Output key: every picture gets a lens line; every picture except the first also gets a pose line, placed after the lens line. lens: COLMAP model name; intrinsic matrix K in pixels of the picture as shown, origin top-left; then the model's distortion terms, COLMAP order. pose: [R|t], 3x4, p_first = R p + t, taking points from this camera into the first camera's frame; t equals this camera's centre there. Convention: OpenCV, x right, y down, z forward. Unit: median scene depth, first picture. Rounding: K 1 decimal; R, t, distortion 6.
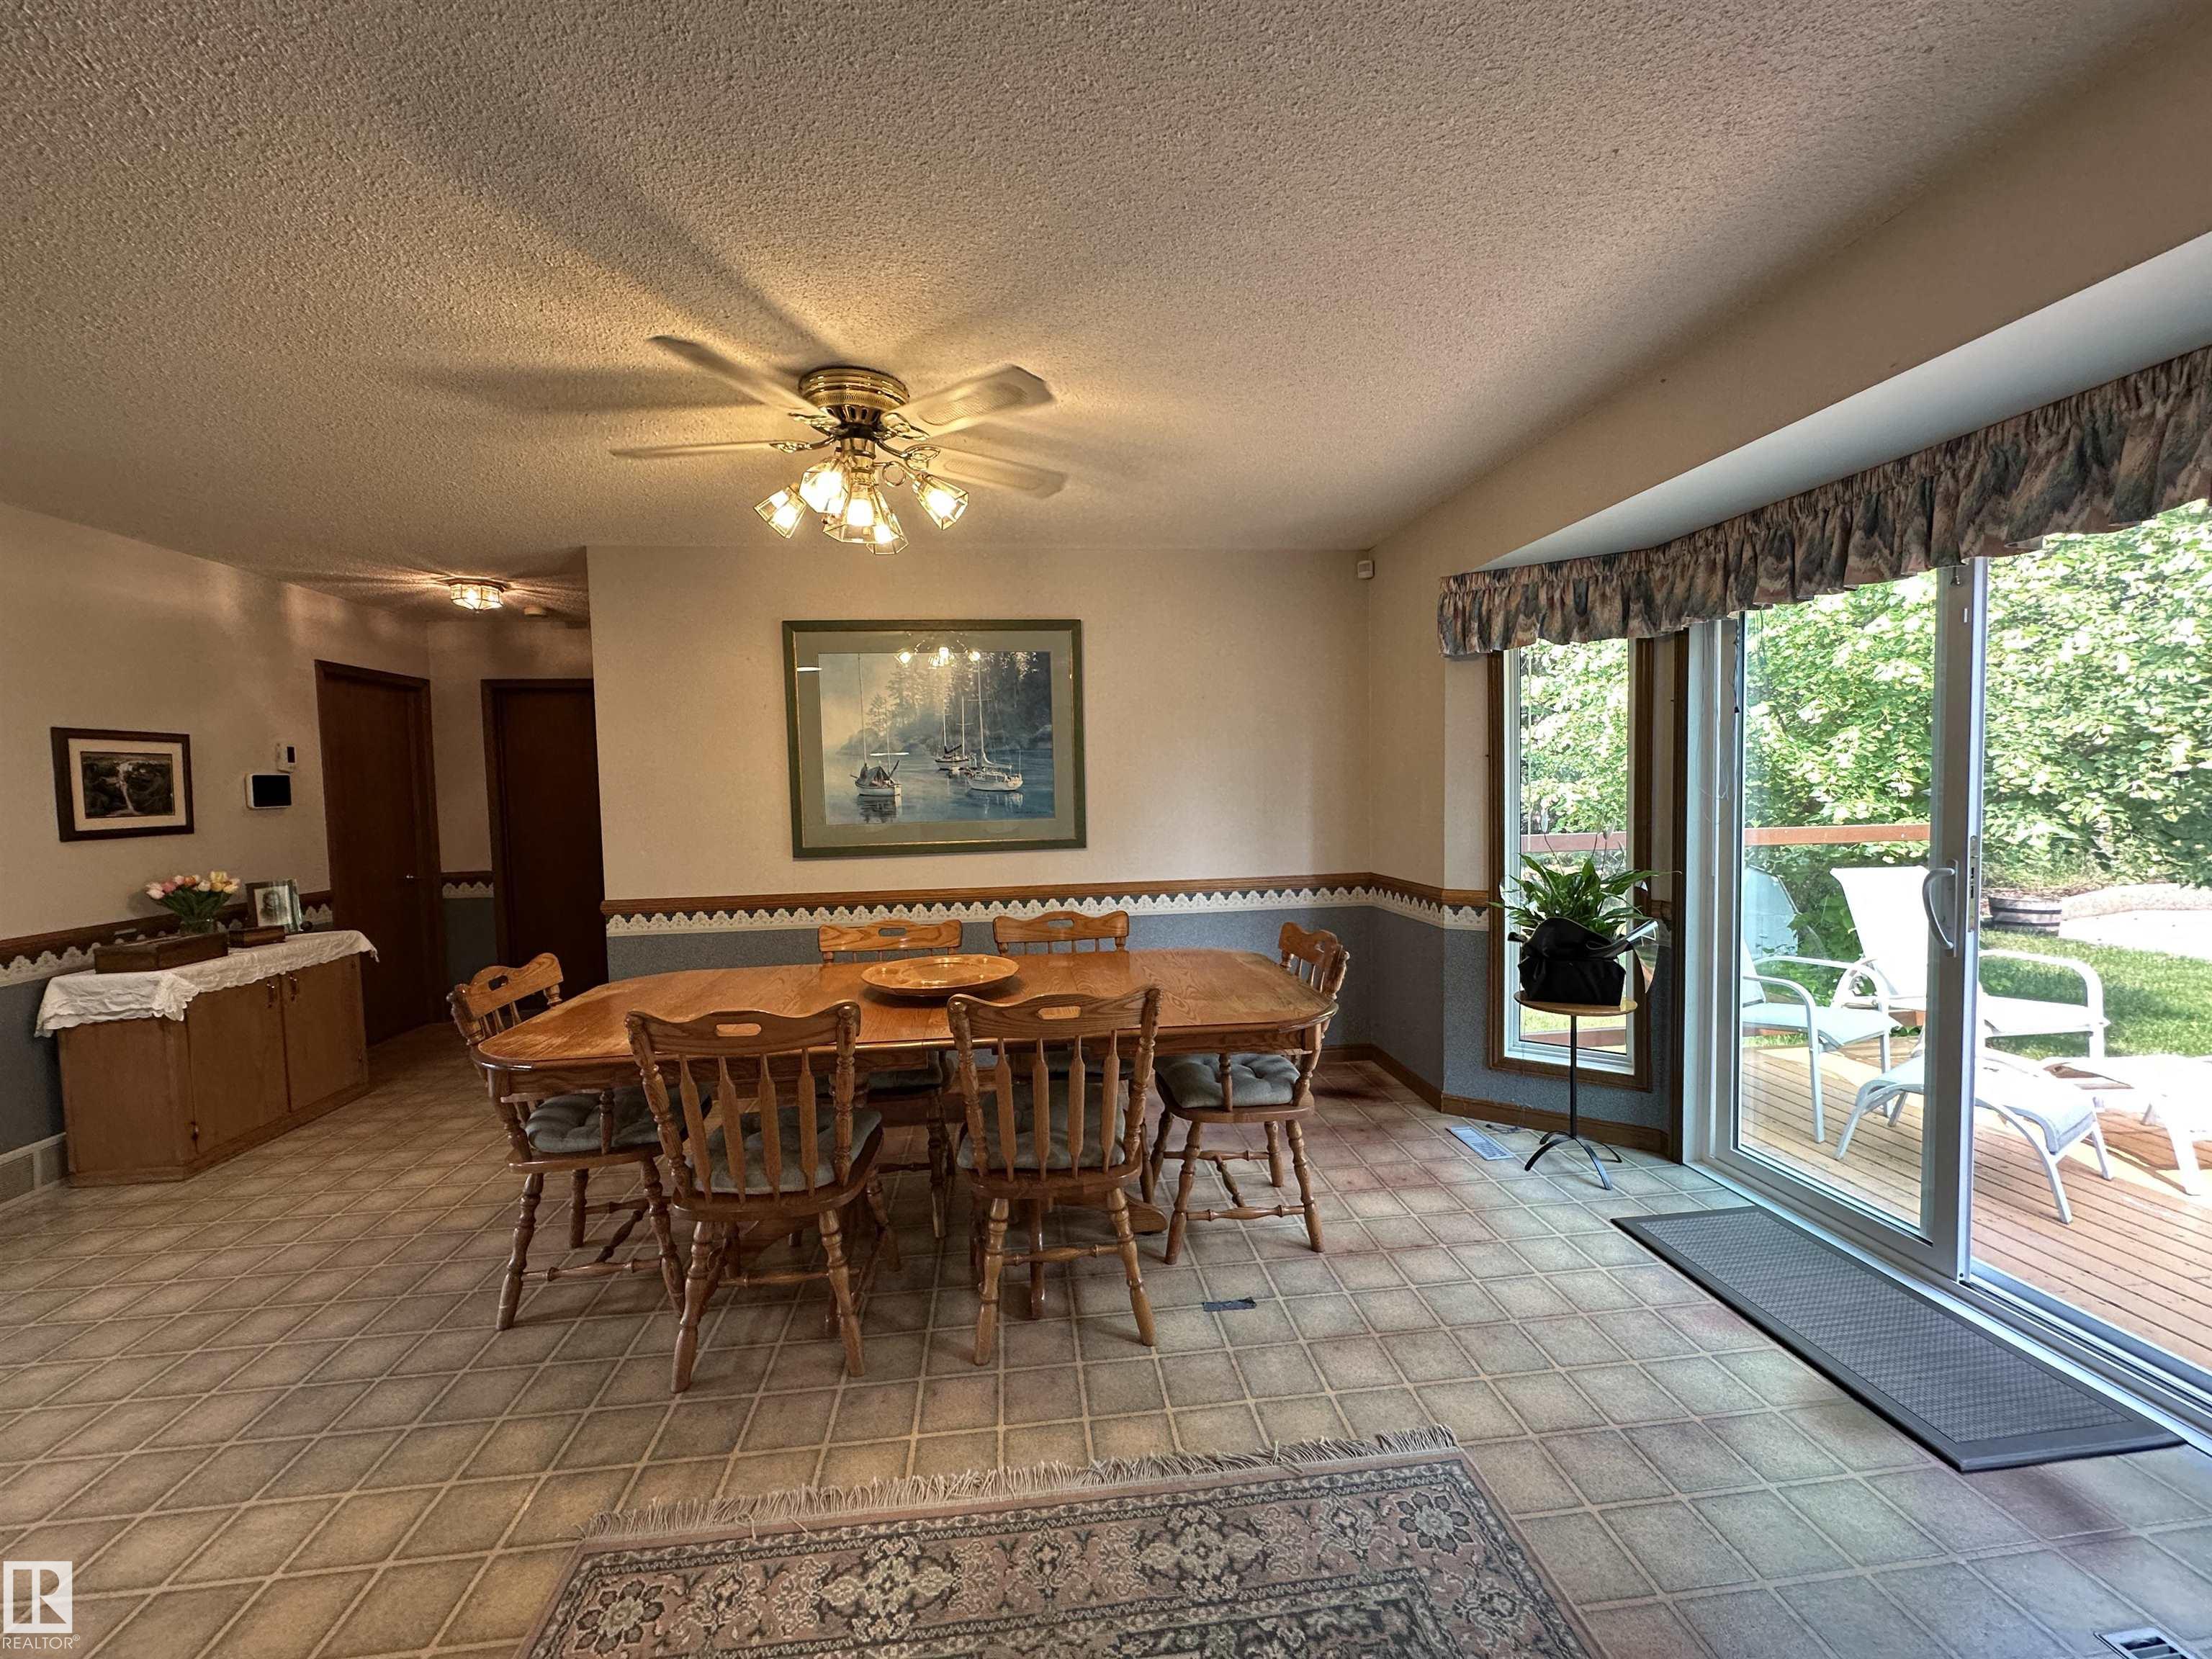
lens RADIAL K [[880.2, 0, 1107.2], [0, 880.2, 827.8], [0, 0, 1]] dist [-0.002695, 0.000810]
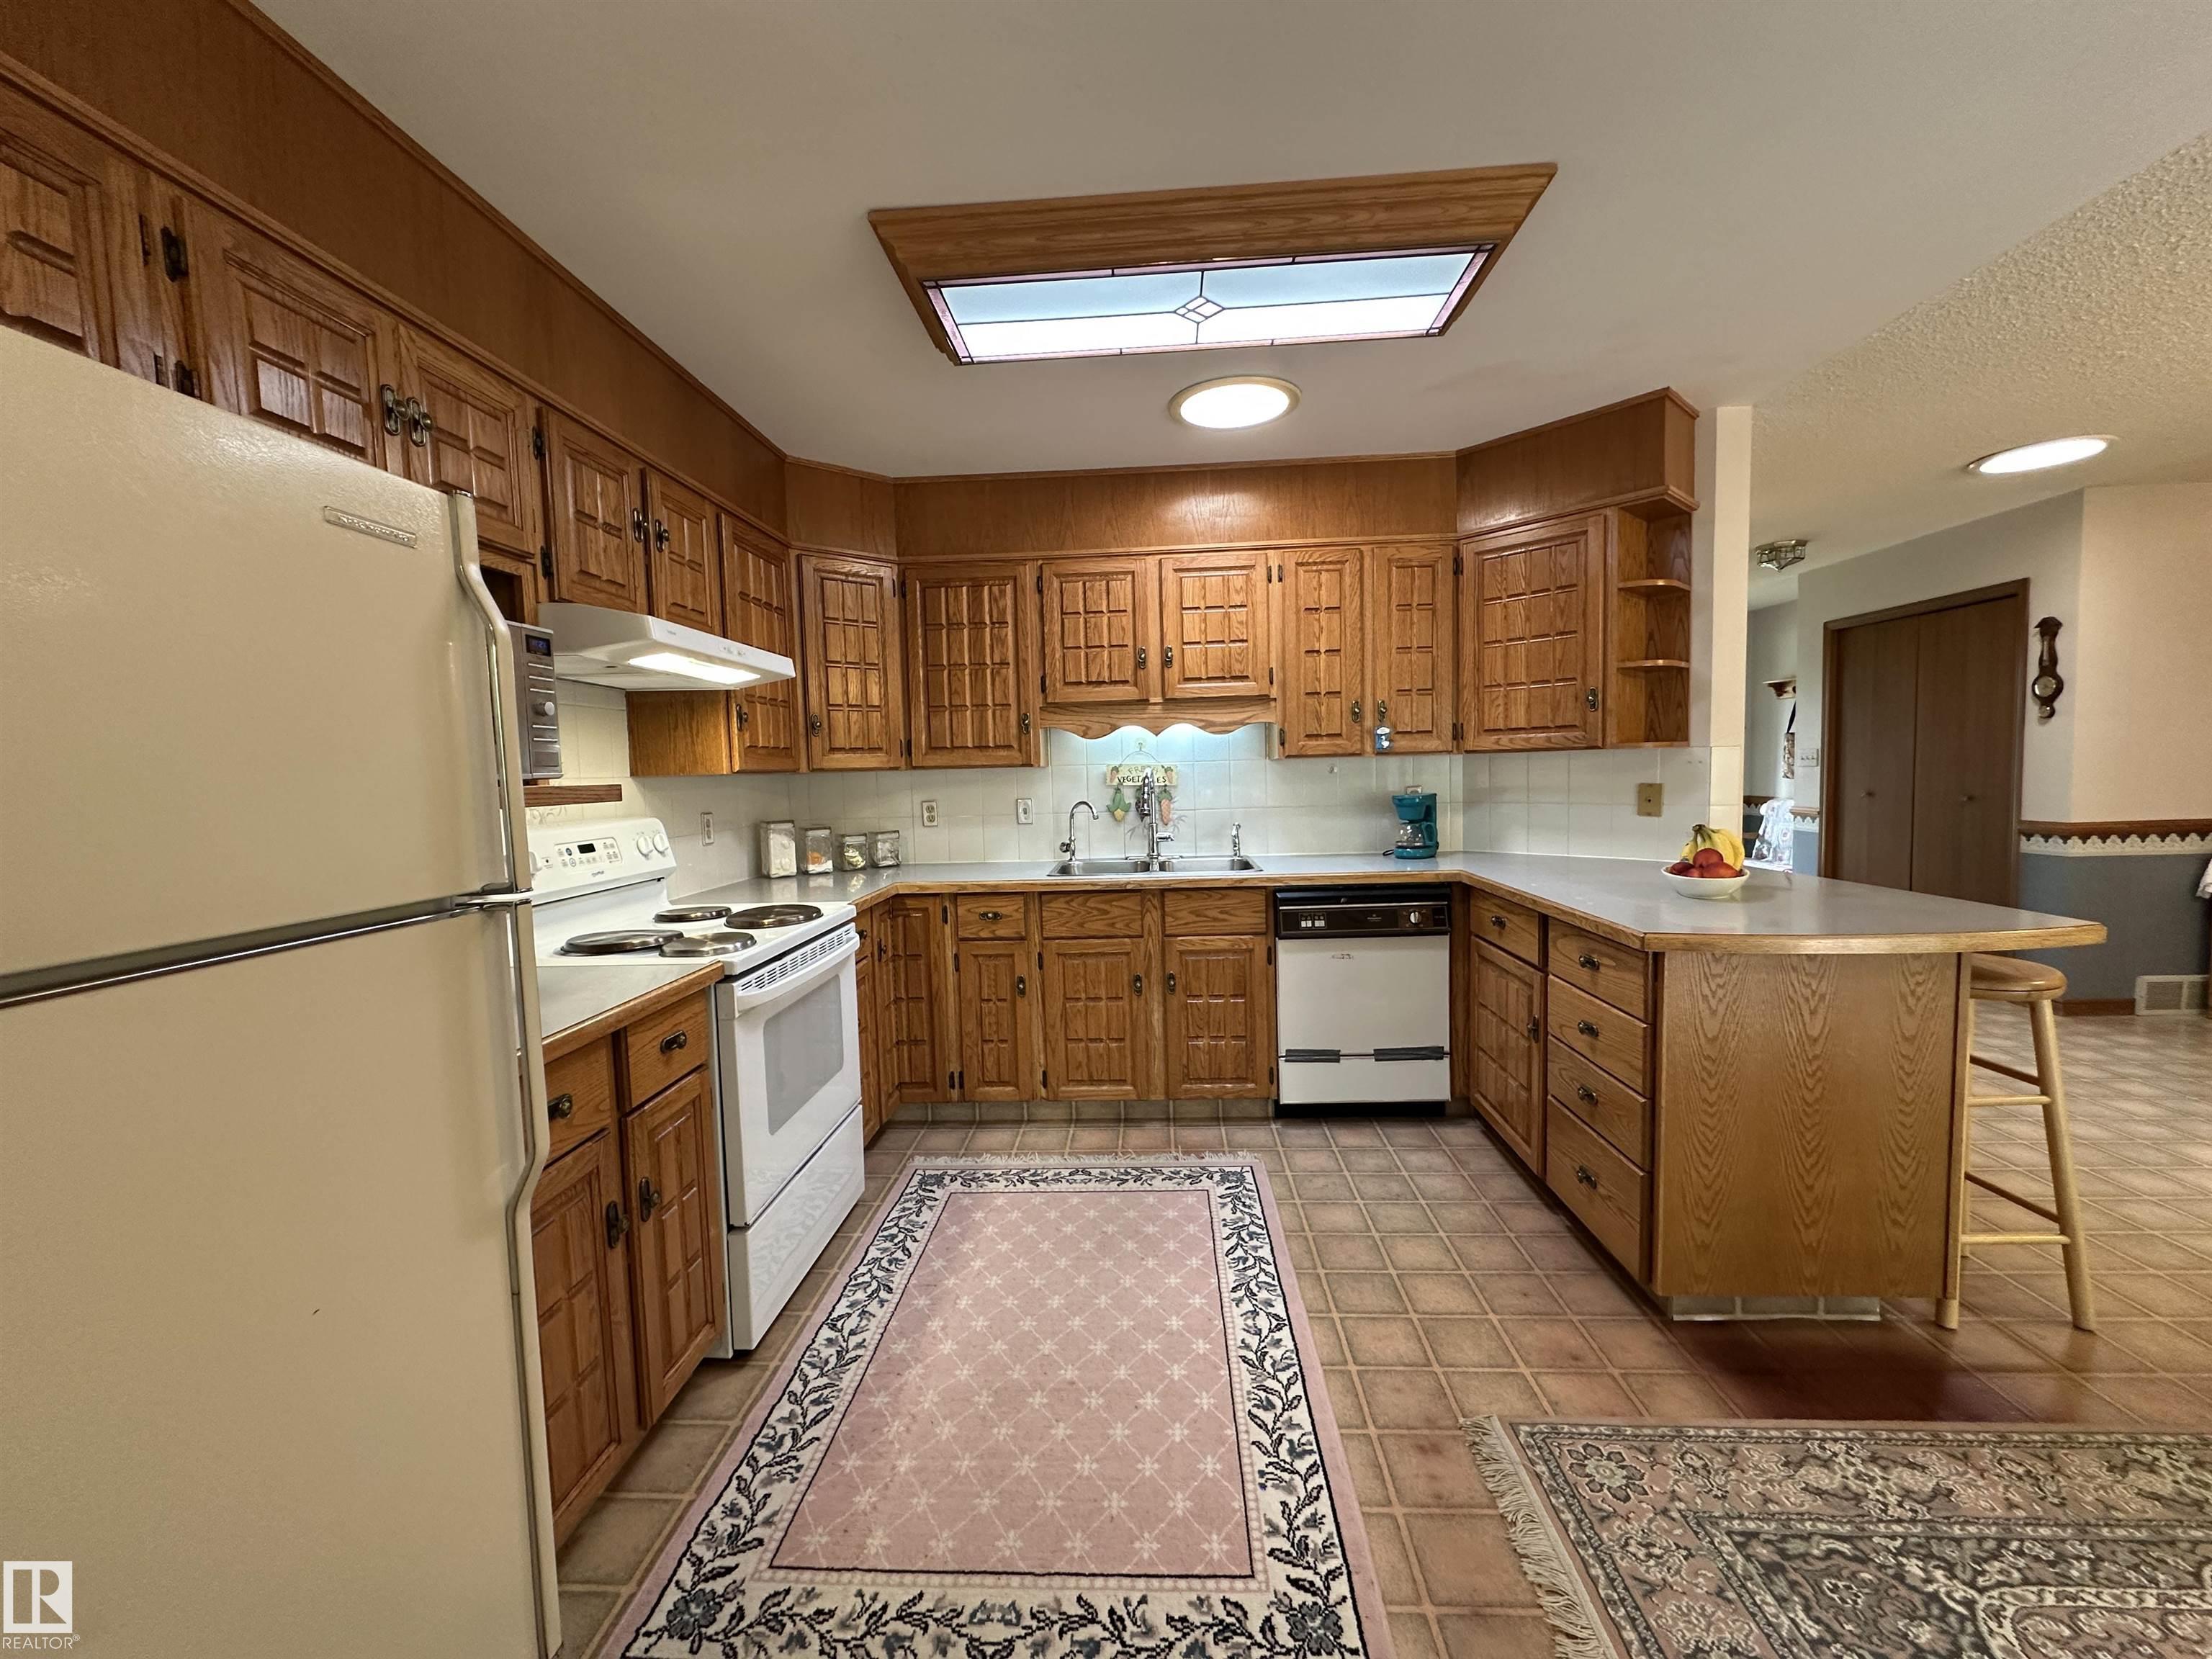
lens RADIAL K [[880.2, 0, 1108.0], [0, 880.2, 829.5], [0, 0, 1]] dist [-0.002695, 0.000810]
pose [[-0.169282, 0.095645, -0.980916, 0.334853], [-0.016121, 0.994878, 0.099788, 0.035099], [0.985436, 0.032706, -0.166873, -0.390647]]
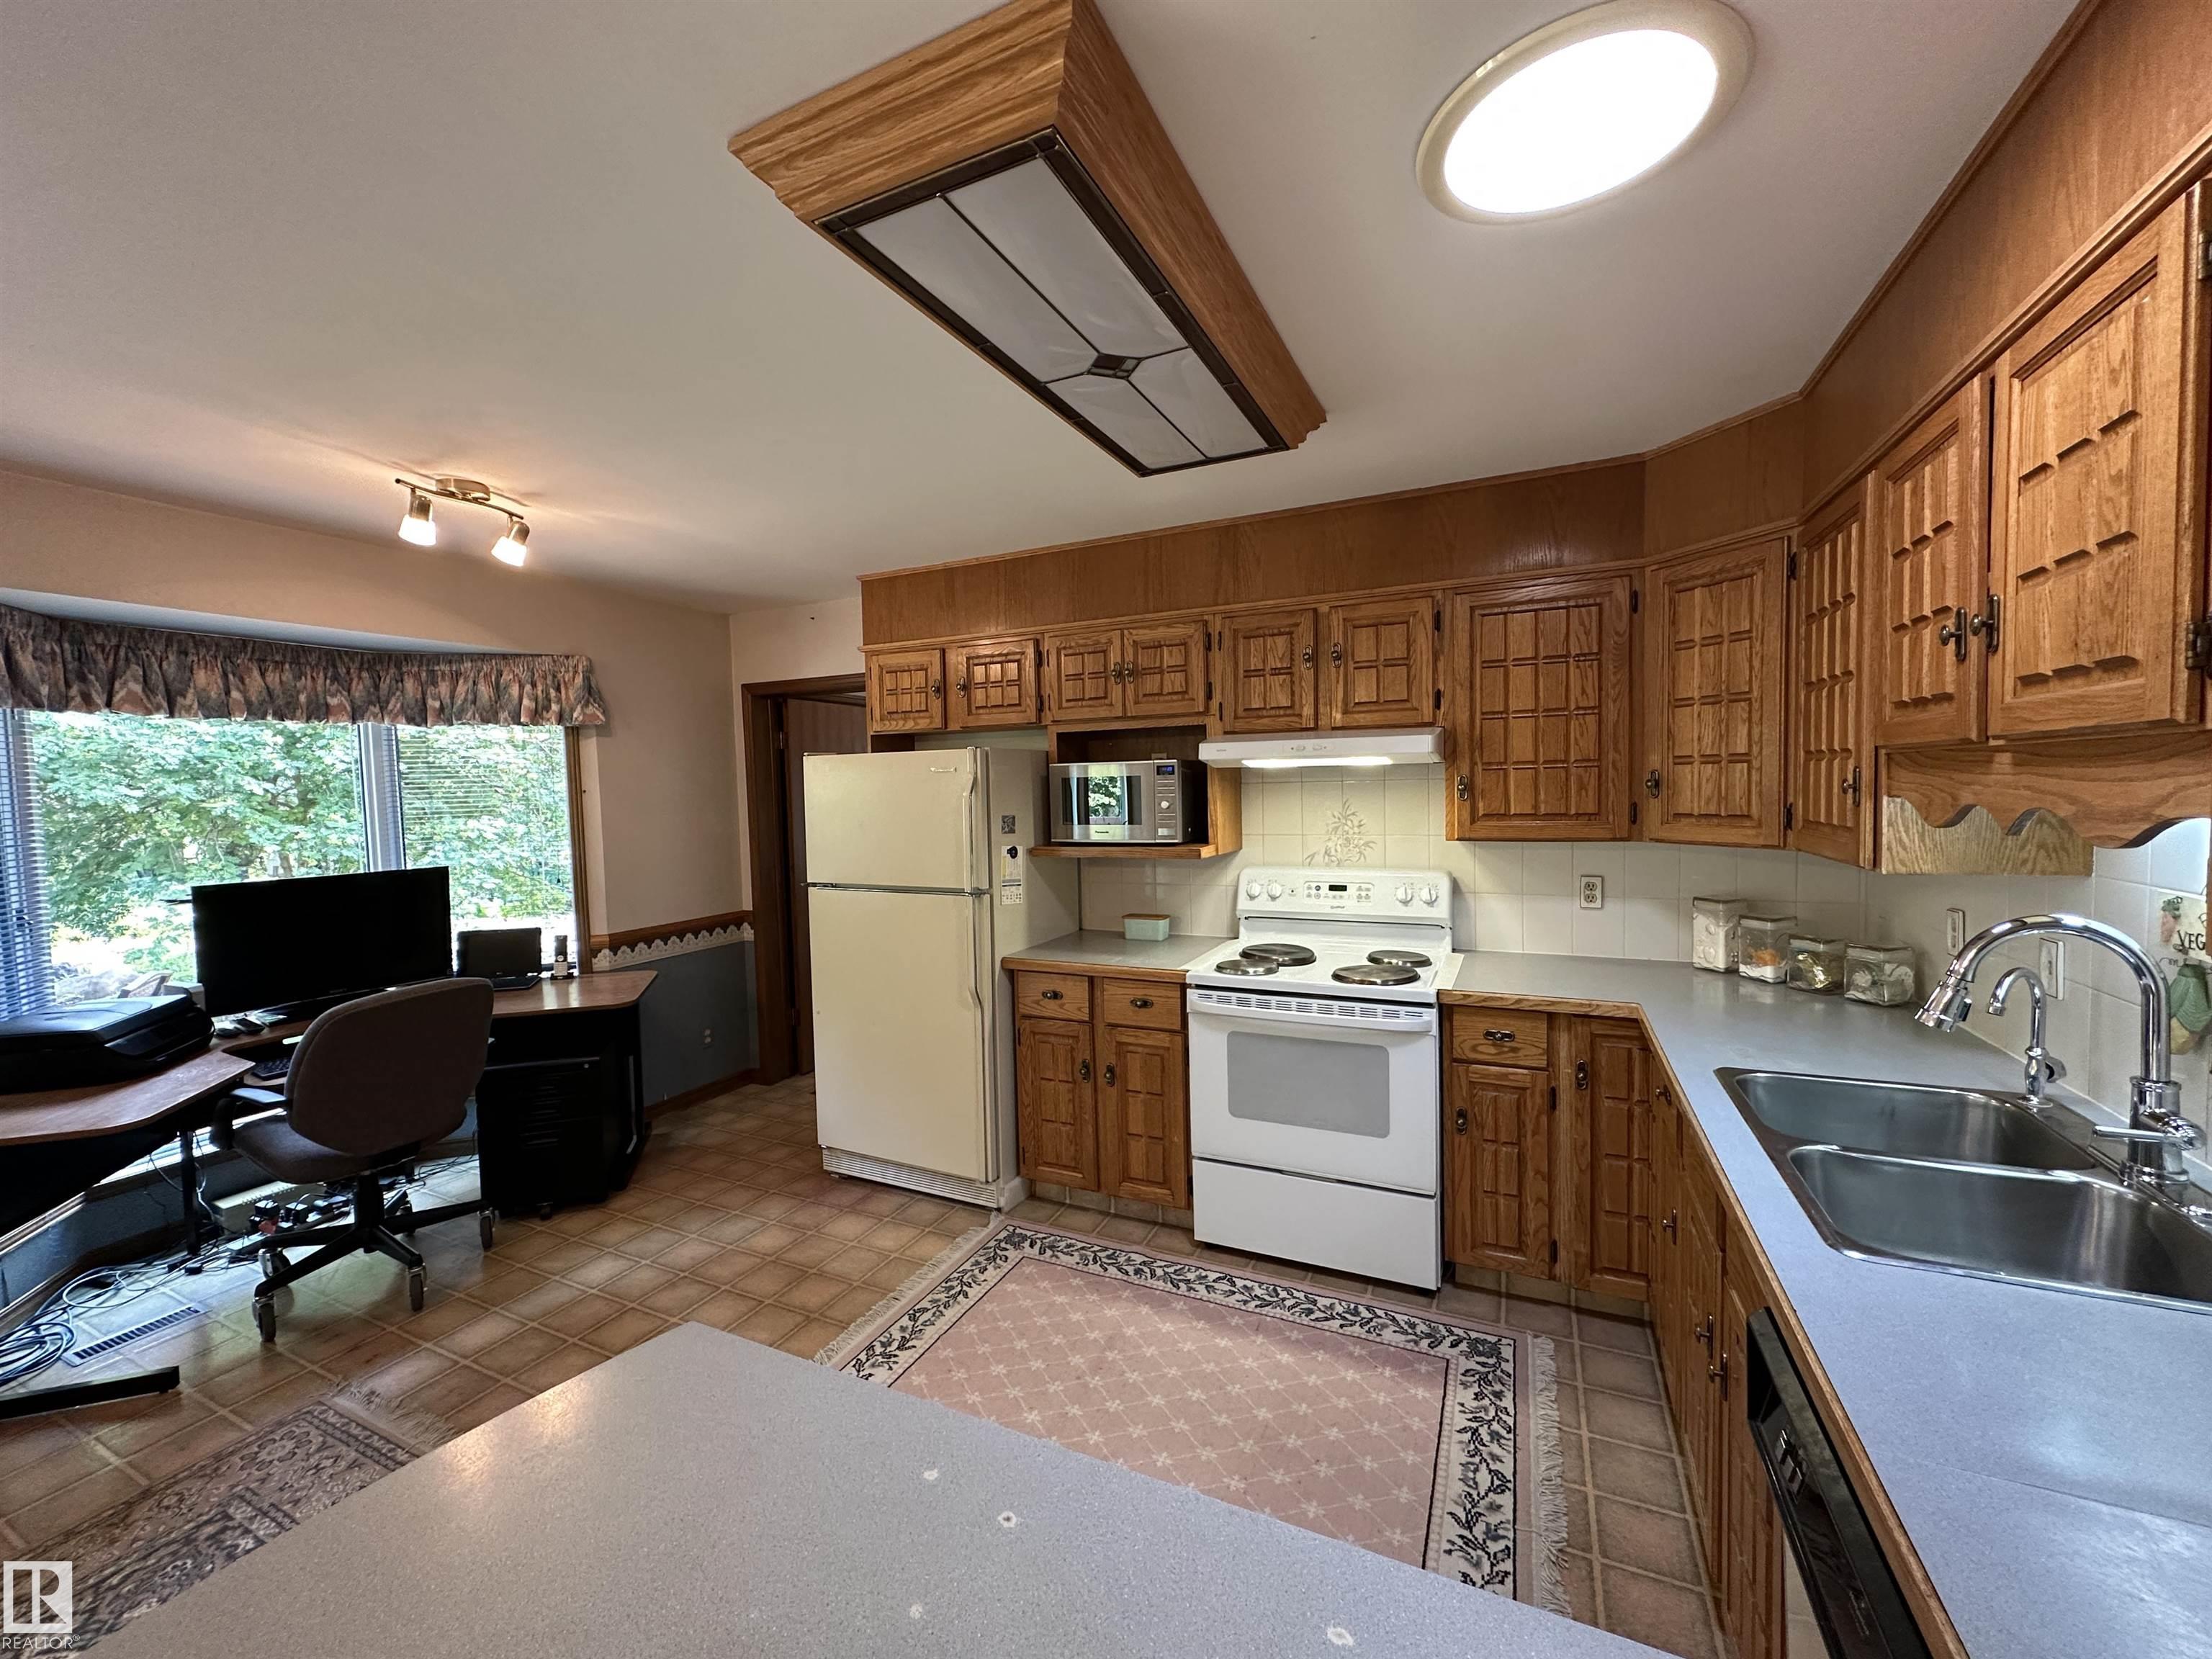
lens RADIAL K [[880.2, 0, 1107.5], [0, 880.2, 829.5], [0, 0, 1]] dist [-0.002695, 0.000810]
pose [[-0.847710, 0.016486, 0.530203, -0.647323], [0.069886, 0.994276, 0.080820, -0.038879], [-0.525836, 0.105566, -0.844010, 0.060499]]
